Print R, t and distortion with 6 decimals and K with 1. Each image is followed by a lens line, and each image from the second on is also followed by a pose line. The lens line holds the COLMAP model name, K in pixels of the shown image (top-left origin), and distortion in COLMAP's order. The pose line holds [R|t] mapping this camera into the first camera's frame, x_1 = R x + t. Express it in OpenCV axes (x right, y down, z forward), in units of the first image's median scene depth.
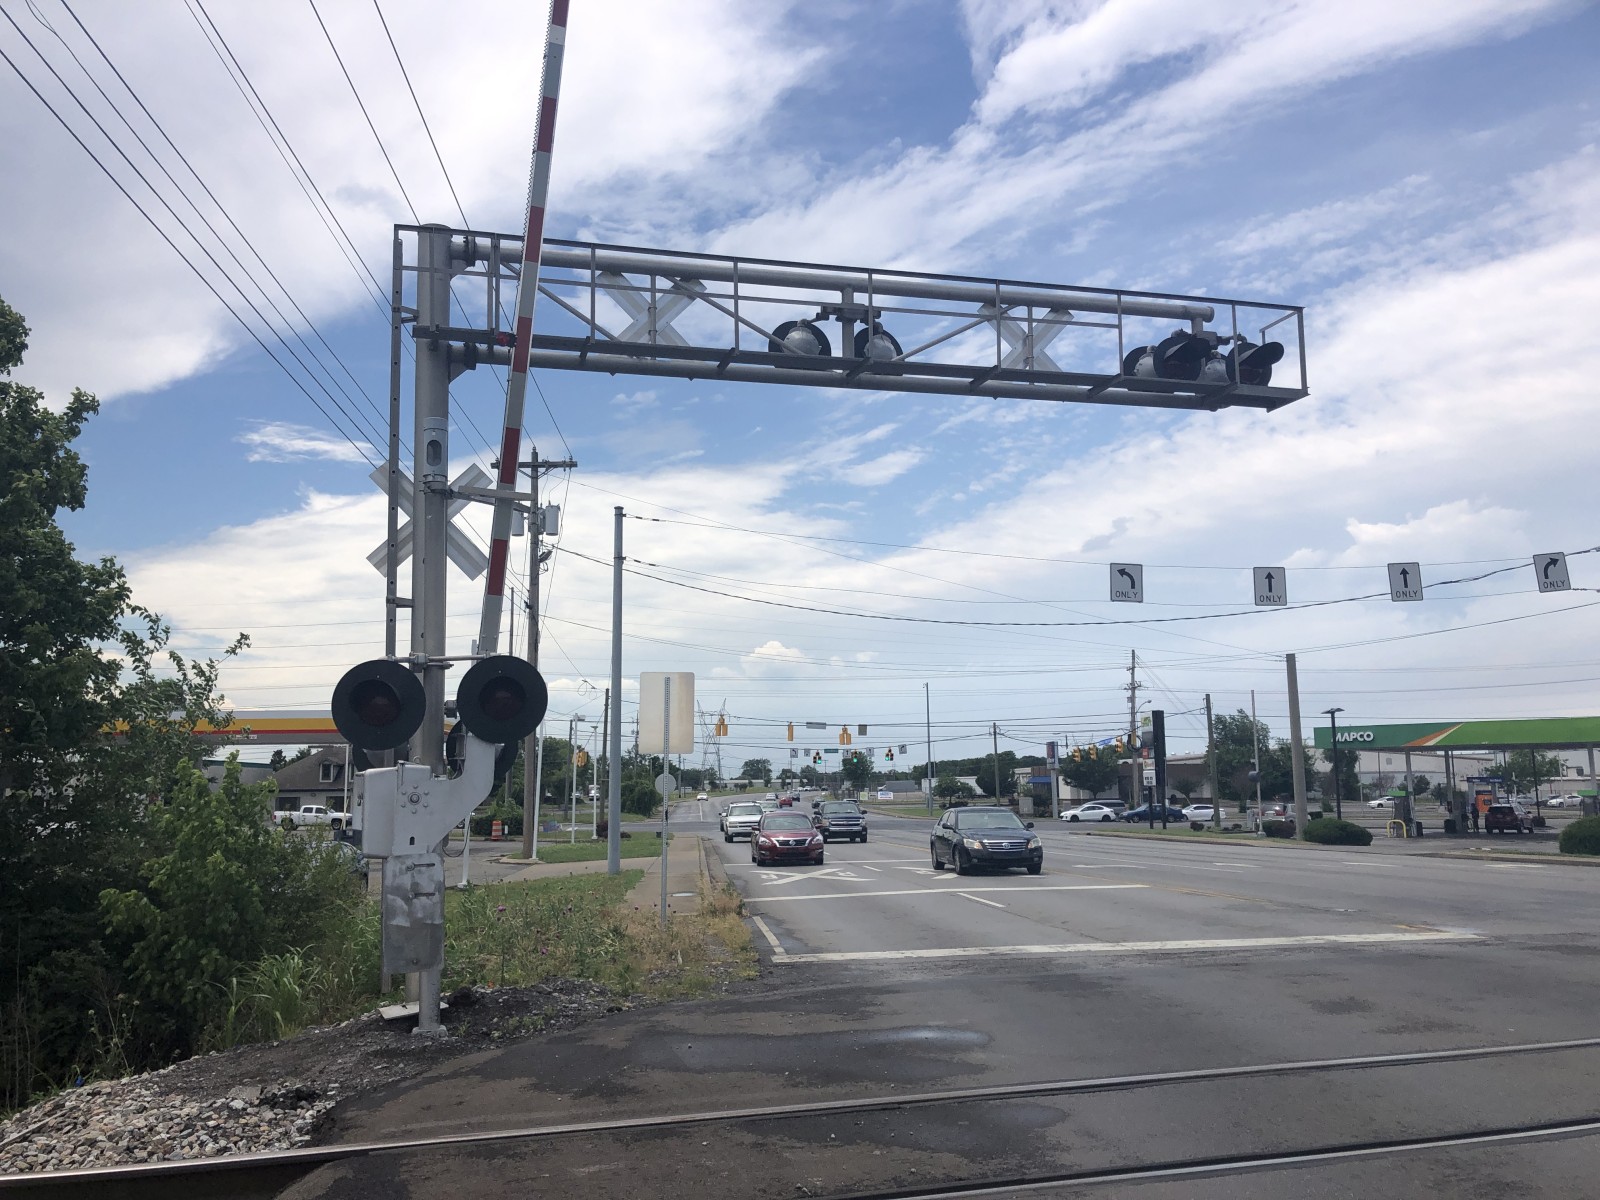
lens RADIAL K [[1177.3, 0, 854.2], [0, 1177.3, 554.8], [0, 0, 1]] dist [0.089322, 0.001164]
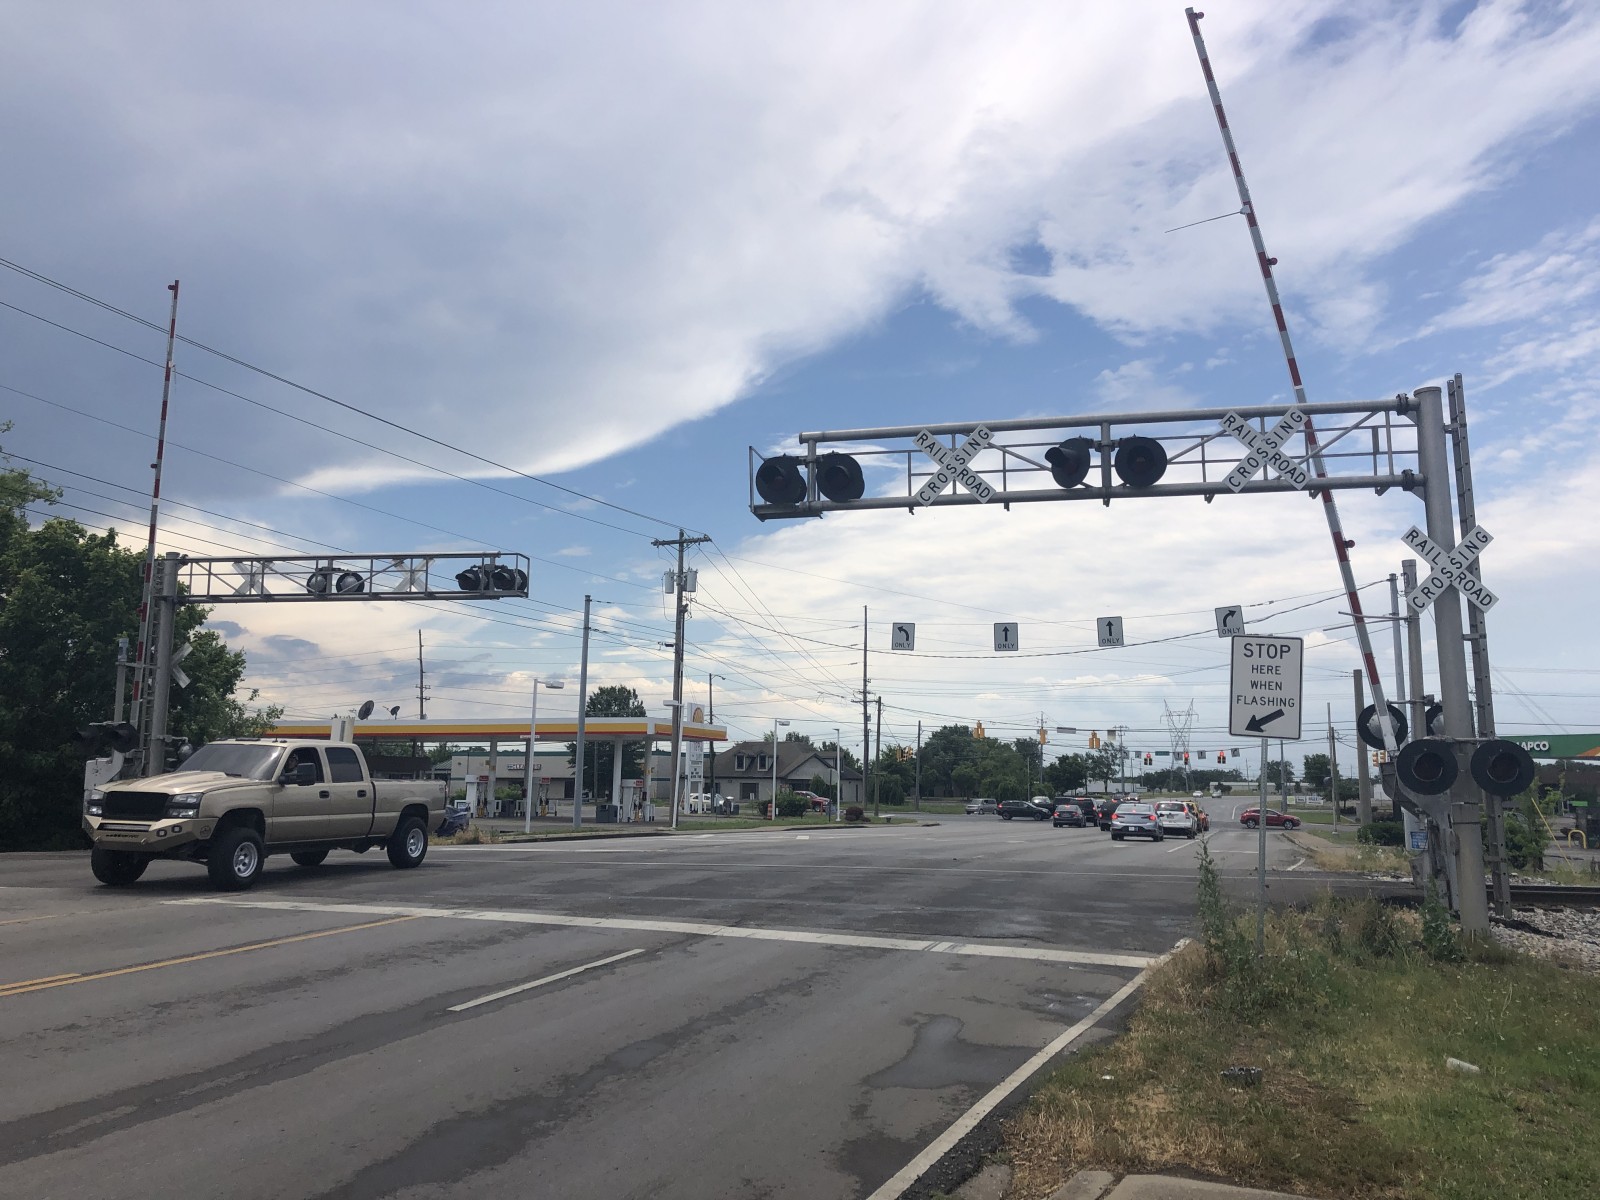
lens RADIAL K [[1289.1, 0, 814.2], [0, 1289.1, 579.1], [0, 0, 1]] dist [0.094797, -0.068389]
pose [[0.884392, -0.035210, -0.465416, 0.229333], [0.051360, 0.998436, 0.022062, -0.022524], [0.463911, -0.043415, 0.884817, -0.111927]]
